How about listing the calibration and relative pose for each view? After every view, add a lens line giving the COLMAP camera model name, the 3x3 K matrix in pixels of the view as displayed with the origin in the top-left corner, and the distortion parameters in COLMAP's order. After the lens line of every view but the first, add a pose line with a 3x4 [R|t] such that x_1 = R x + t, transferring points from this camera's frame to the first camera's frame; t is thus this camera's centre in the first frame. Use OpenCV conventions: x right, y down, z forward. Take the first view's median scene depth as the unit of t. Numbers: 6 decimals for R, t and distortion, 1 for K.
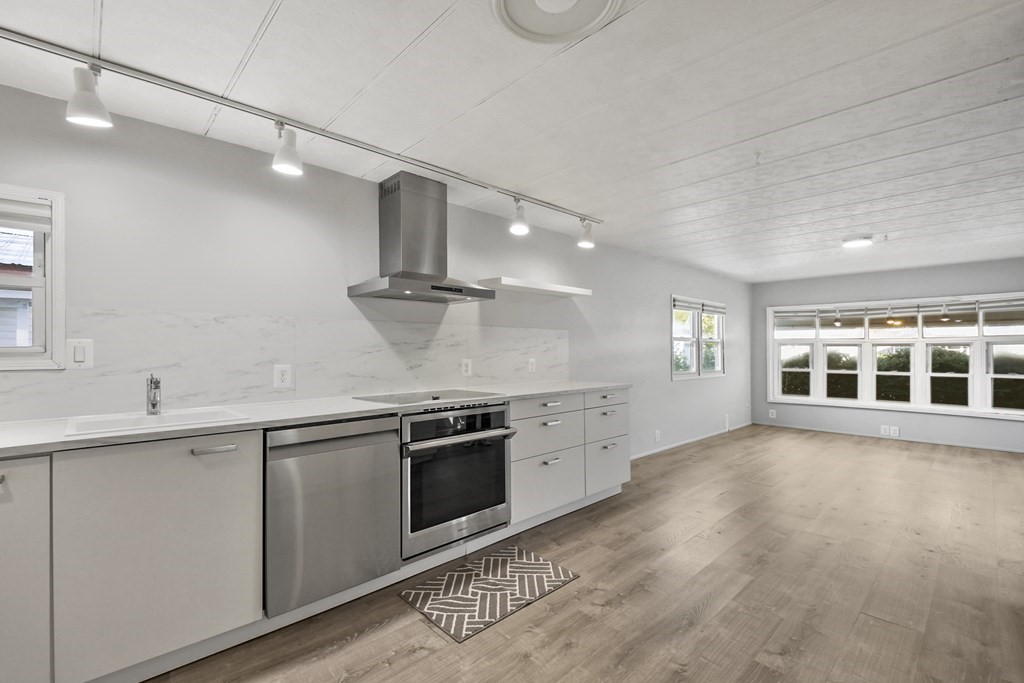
lens RADIAL K [[451.6, 0, 508.2], [0, 451.6, 346.1], [0, 0, 1]] dist [0.017260, -0.003980]
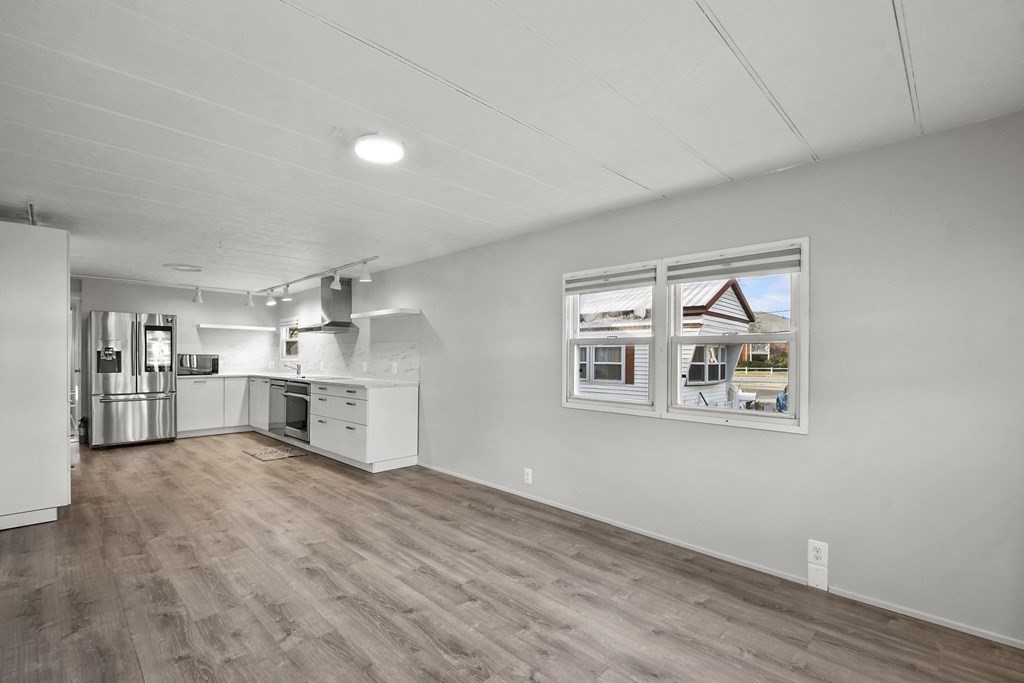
lens RADIAL K [[451.6, 0, 491.9], [0, 451.6, 357.3], [0, 0, 1]] dist [0.017260, -0.003980]
pose [[0.017384, 0.005109, -0.999836, 1.611272], [0.007903, 0.999955, 0.005247, 0.003357], [0.999818, -0.007993, 0.017342, 1.414013]]
